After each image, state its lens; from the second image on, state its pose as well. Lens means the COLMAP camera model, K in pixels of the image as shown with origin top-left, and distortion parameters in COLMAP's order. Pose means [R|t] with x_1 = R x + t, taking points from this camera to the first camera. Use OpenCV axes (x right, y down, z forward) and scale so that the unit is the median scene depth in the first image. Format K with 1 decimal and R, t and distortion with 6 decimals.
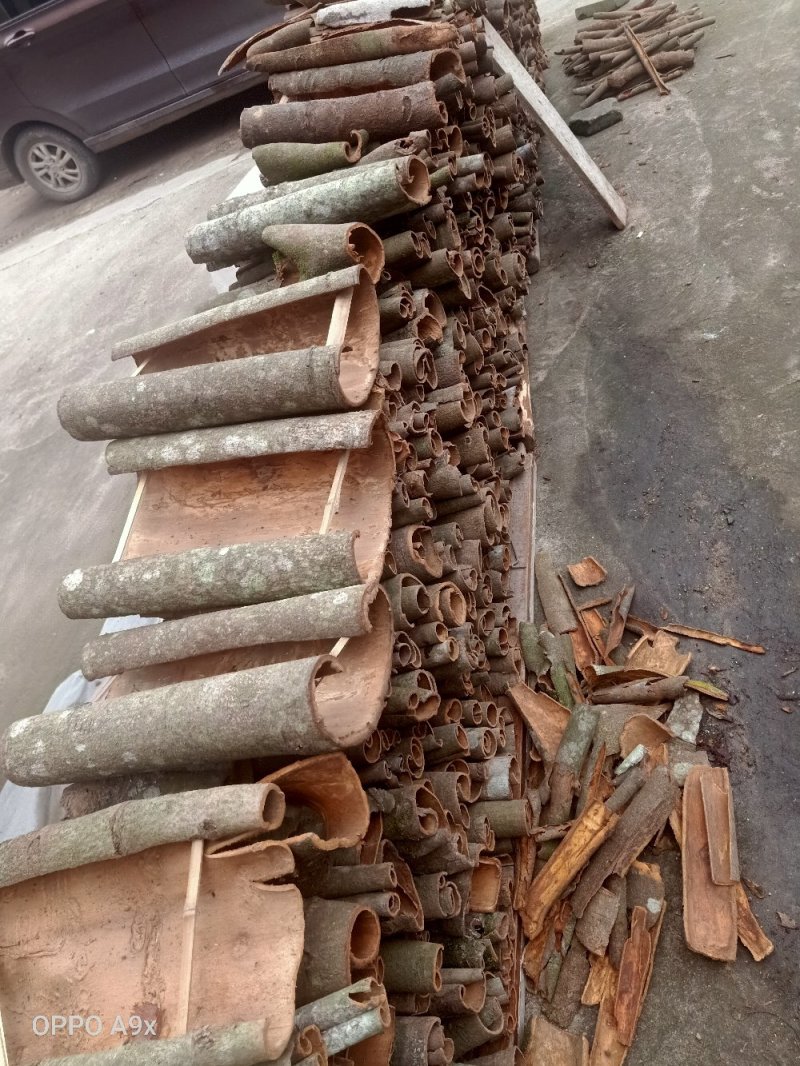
lens RADIAL K [[807.6, 0, 391.7], [0, 807.6, 533.3], [0, 0, 1]] dist [0.075253, -0.092700]
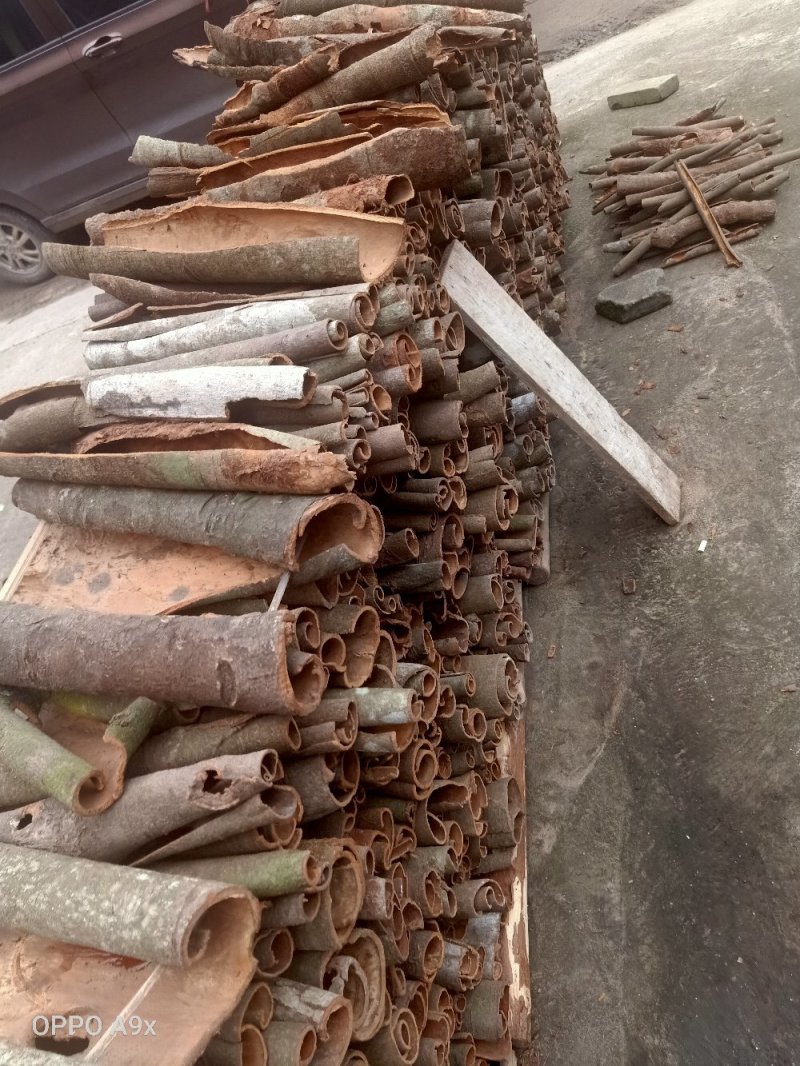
lens RADIAL K [[807.6, 0, 393.8], [0, 807.6, 558.5], [0, 0, 1]] dist [0.075253, -0.092700]
pose [[0.999507, 0.002263, -0.031329, 0.064995], [-0.001522, 0.999719, 0.023650, -0.311694], [0.031374, -0.023590, 0.999229, 0.288419]]
